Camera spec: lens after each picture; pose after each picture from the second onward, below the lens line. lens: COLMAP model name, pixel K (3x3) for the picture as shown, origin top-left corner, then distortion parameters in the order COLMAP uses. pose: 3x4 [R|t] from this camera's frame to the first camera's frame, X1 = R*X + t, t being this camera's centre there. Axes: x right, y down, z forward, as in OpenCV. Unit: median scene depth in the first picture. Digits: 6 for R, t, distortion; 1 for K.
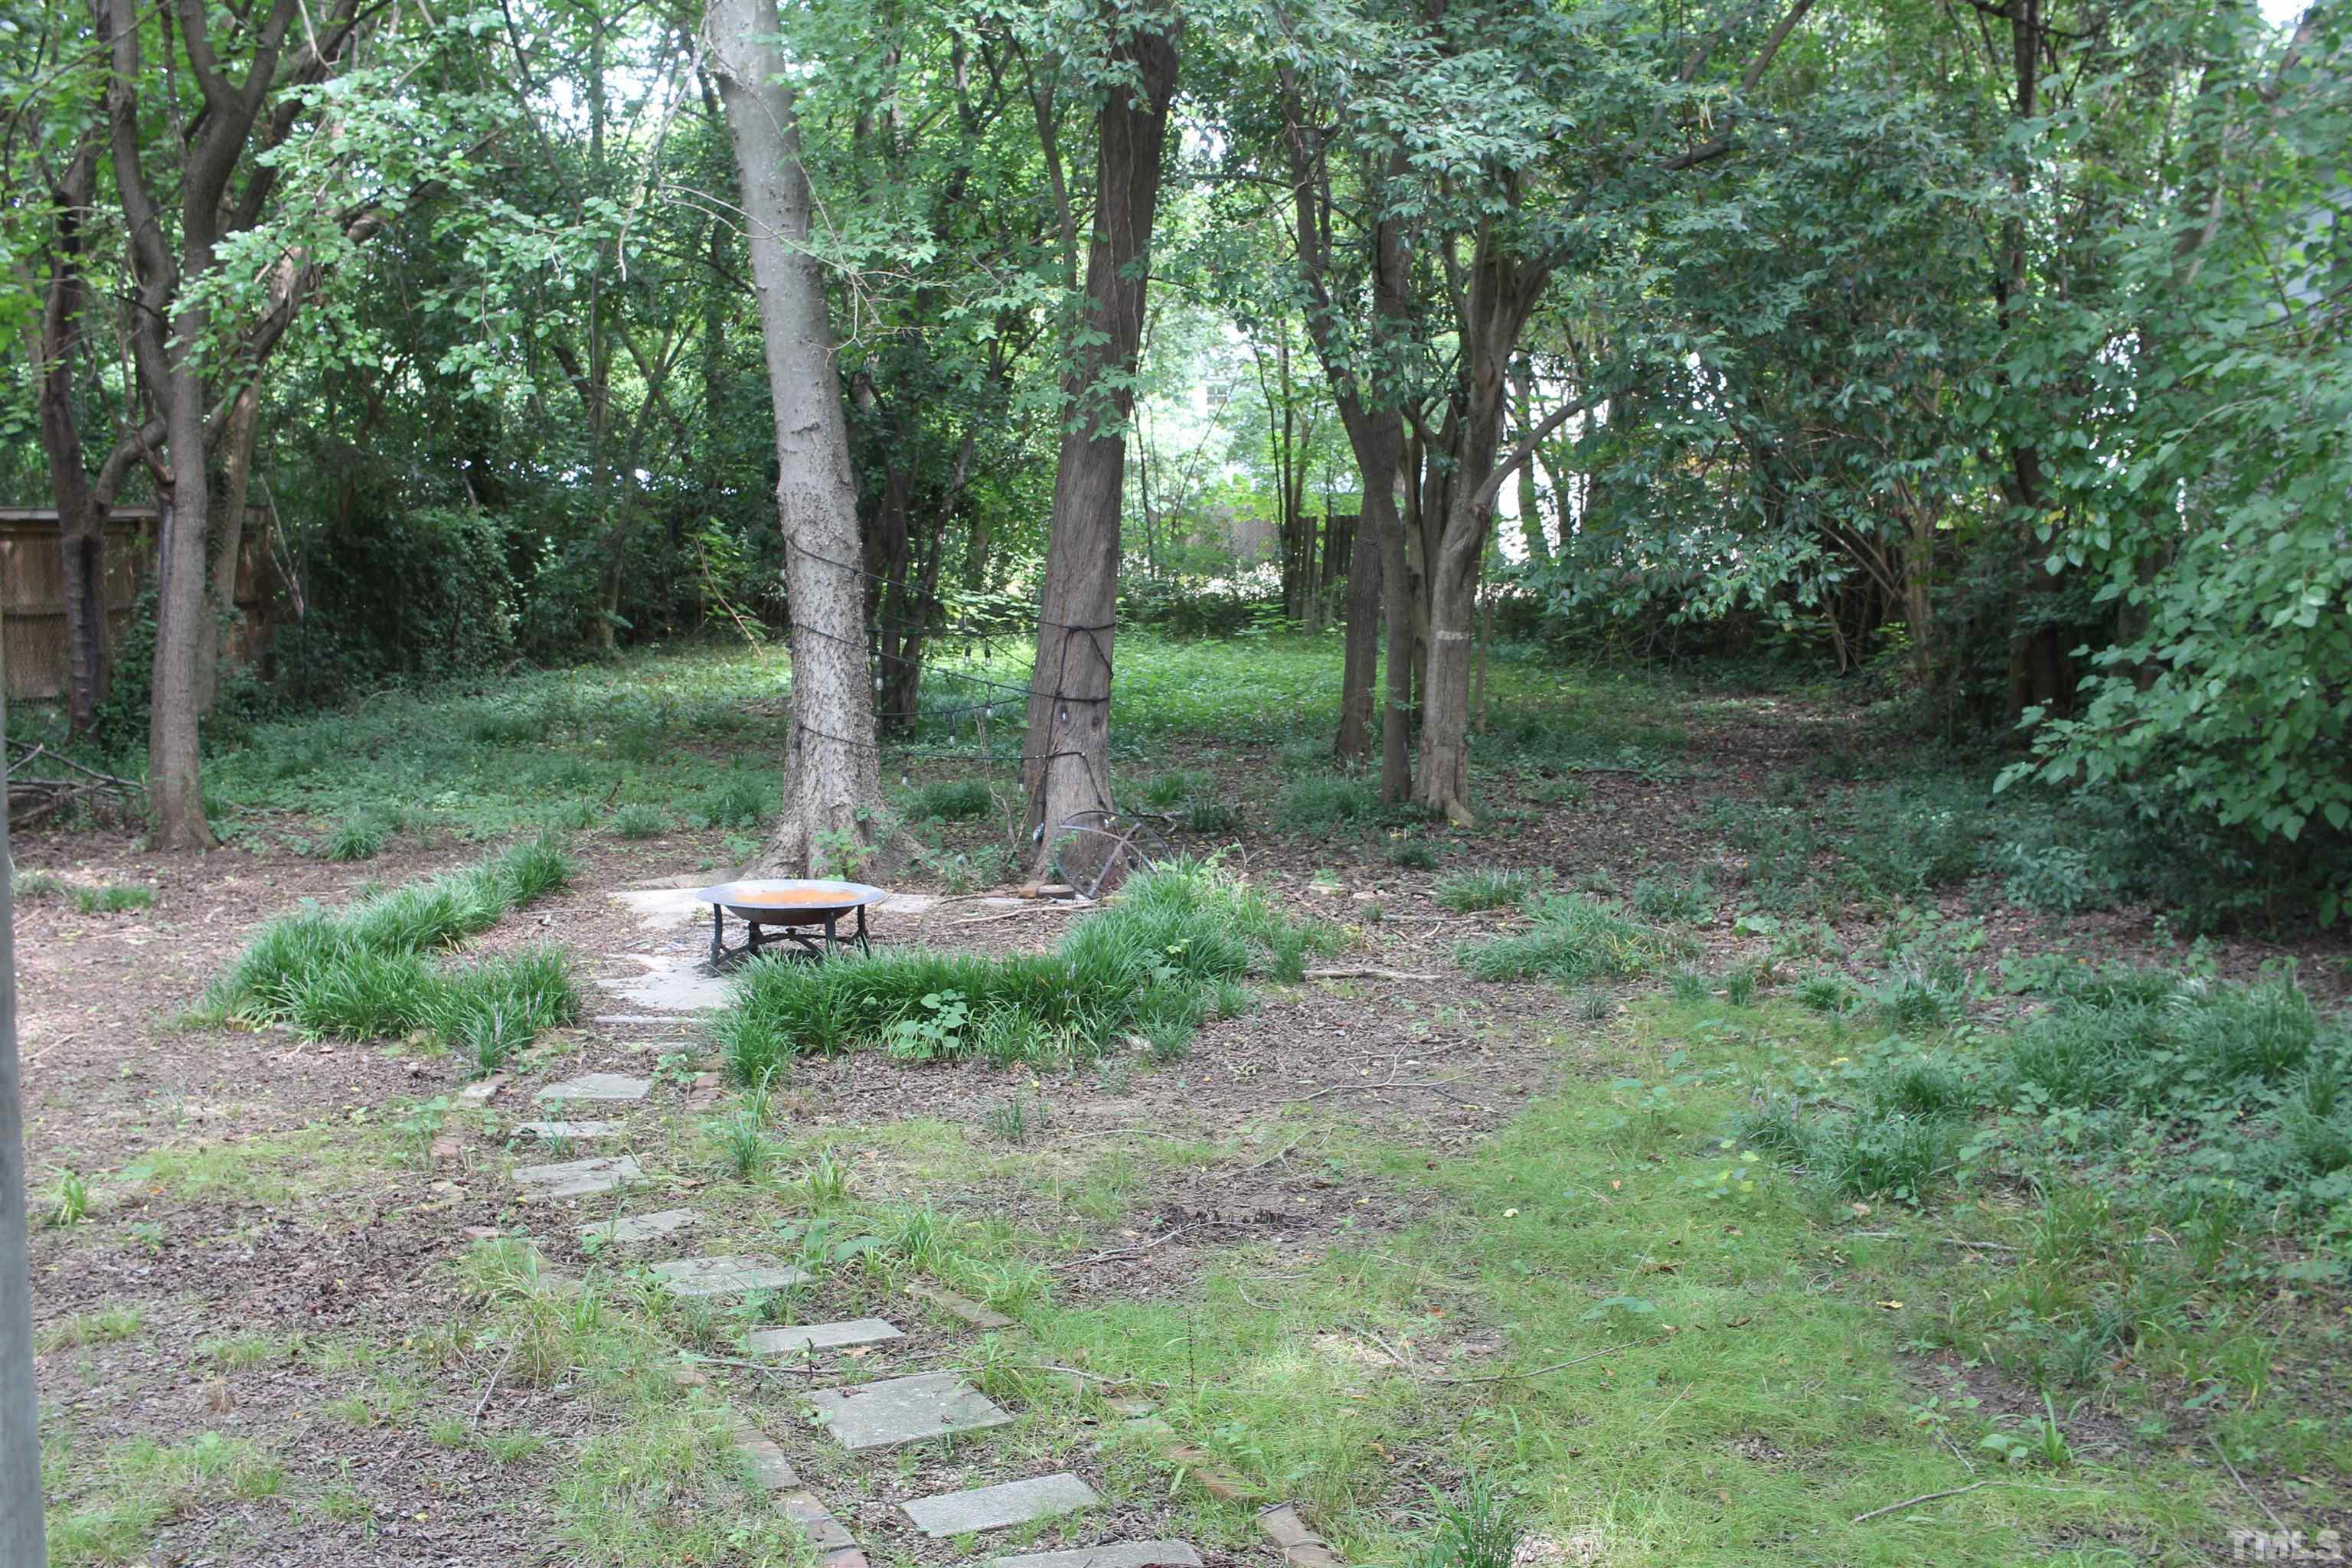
lens RADIAL K [[2658.5, 0, 1171.8], [0, 2658.5, 785.6], [0, 0, 1]] dist [-0.075698, 0.000000]
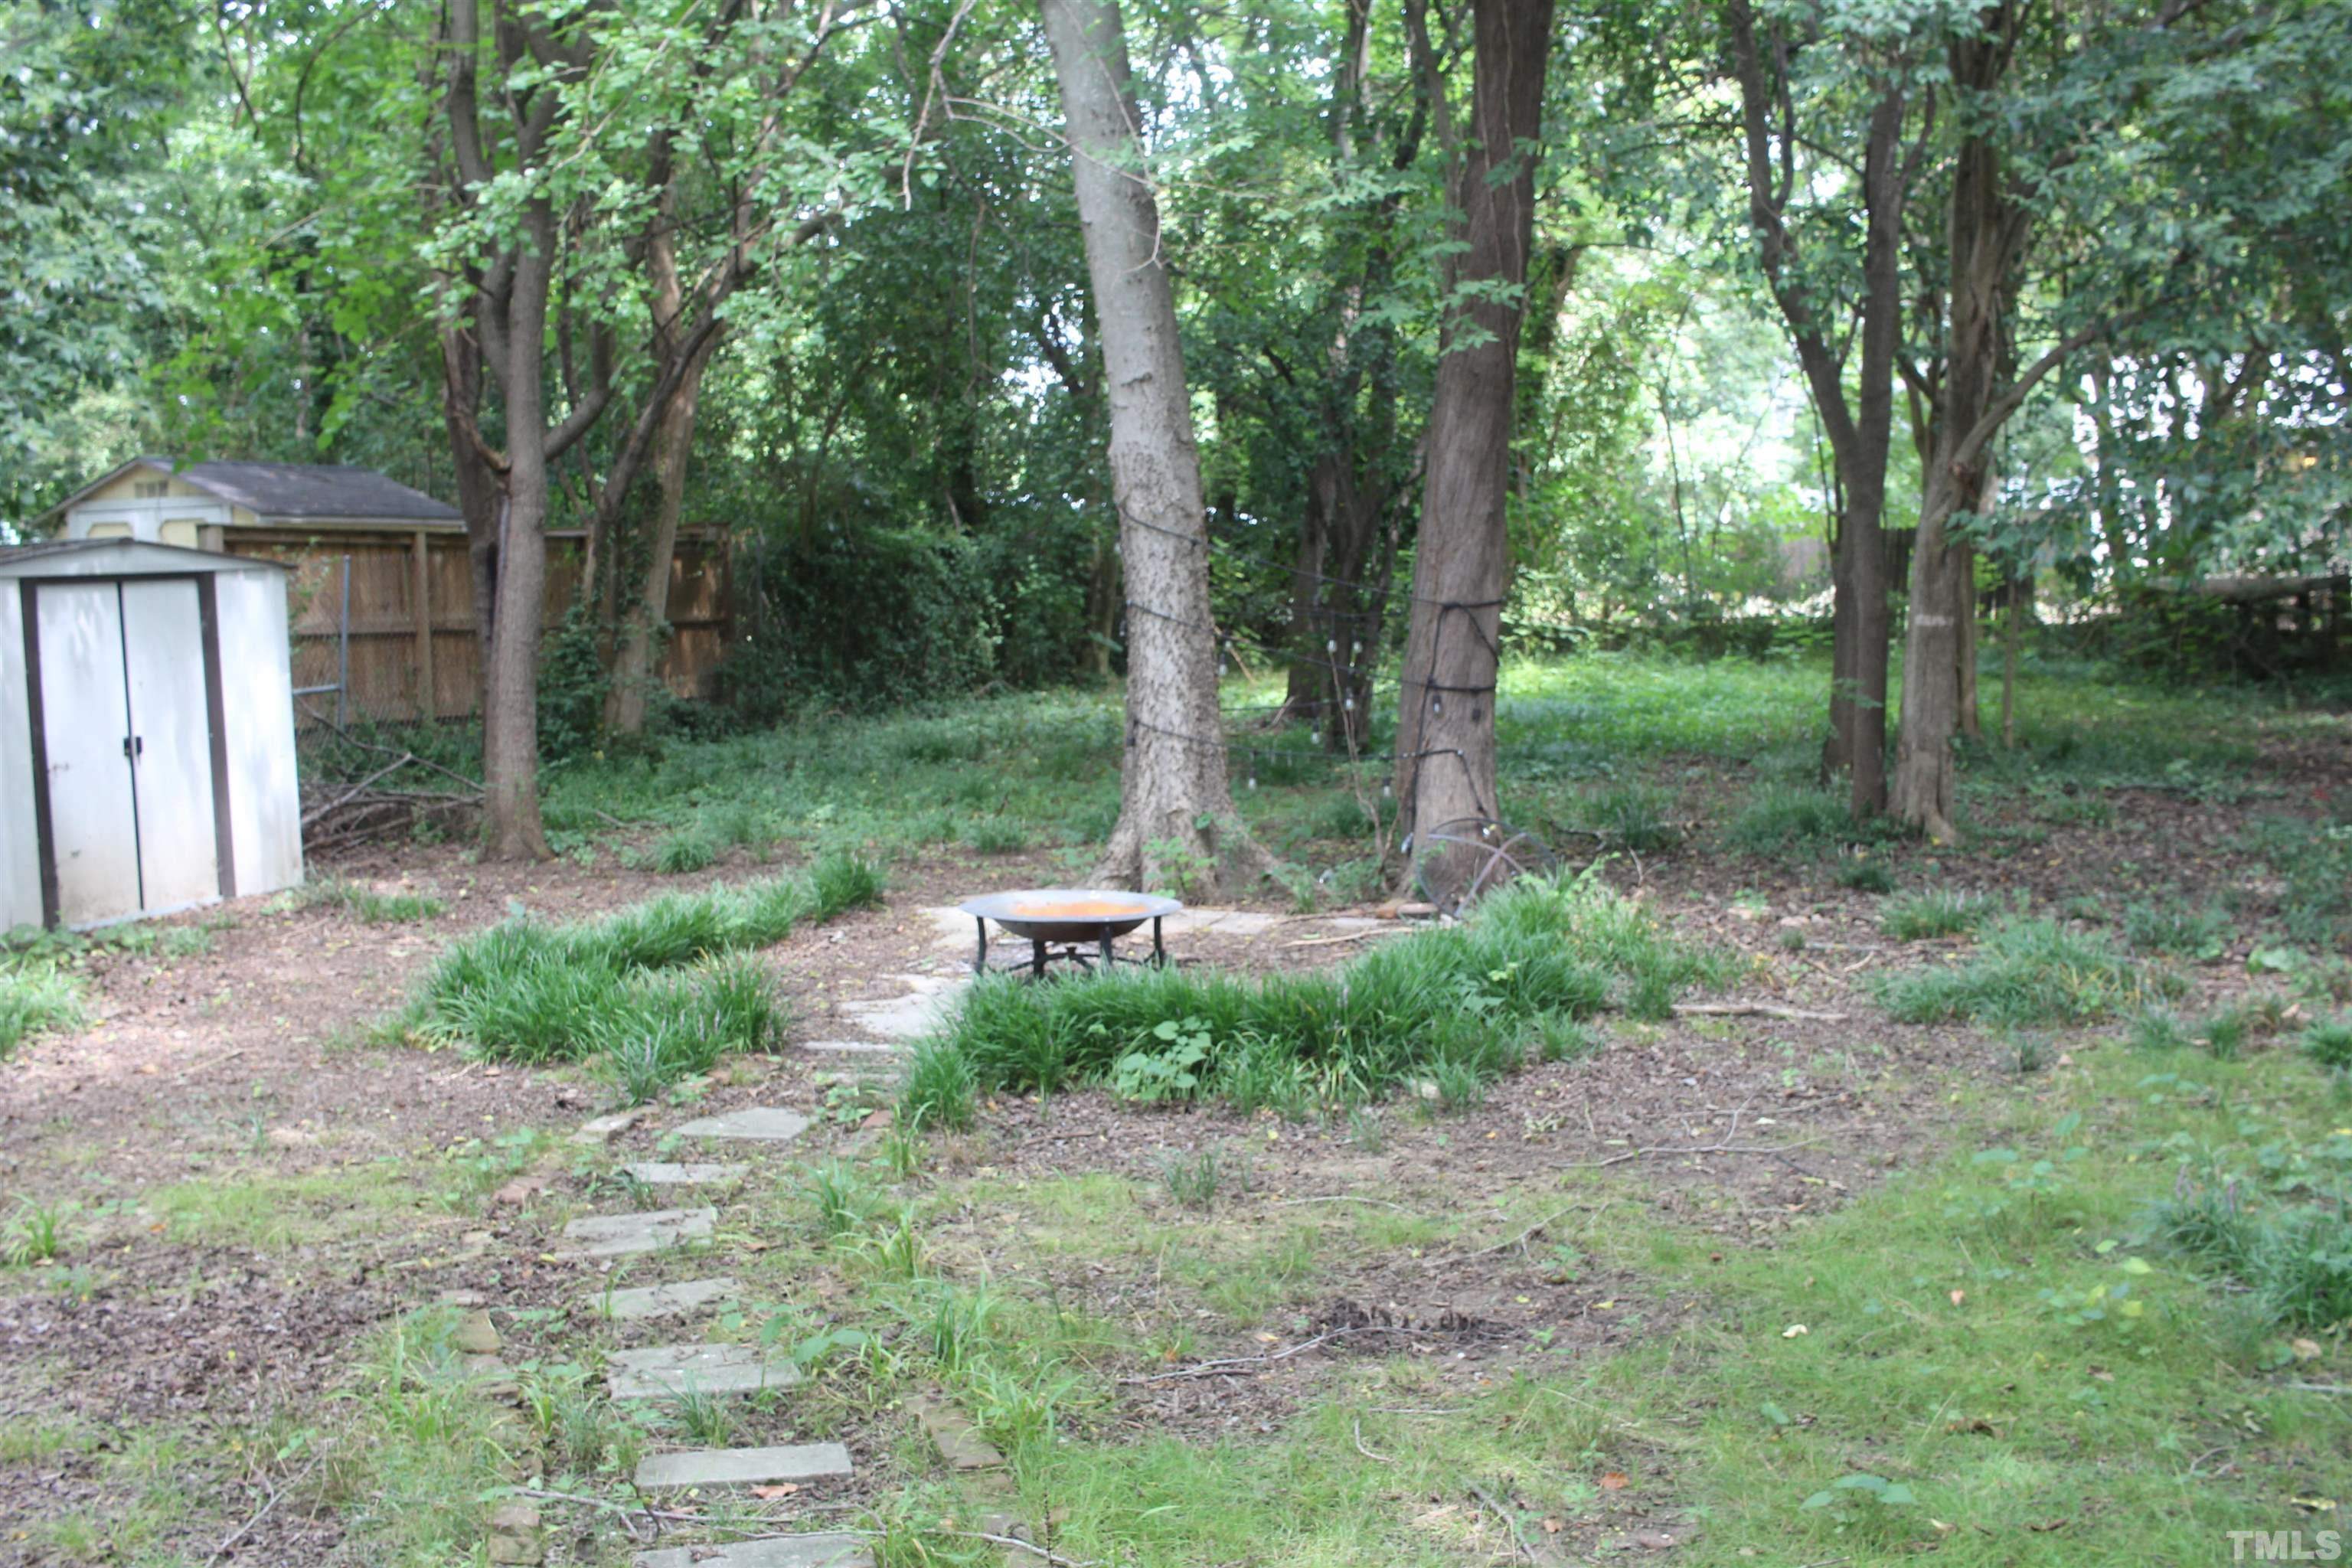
lens RADIAL K [[2658.5, 0, 1179.8], [0, 2658.5, 776.5], [0, 0, 1]] dist [-0.075698, 0.000000]
pose [[0.974261, -0.000333, -0.225422, 0.085496], [-0.004915, 0.999730, -0.022718, 0.018836], [0.225369, 0.023241, 0.973996, 0.177122]]
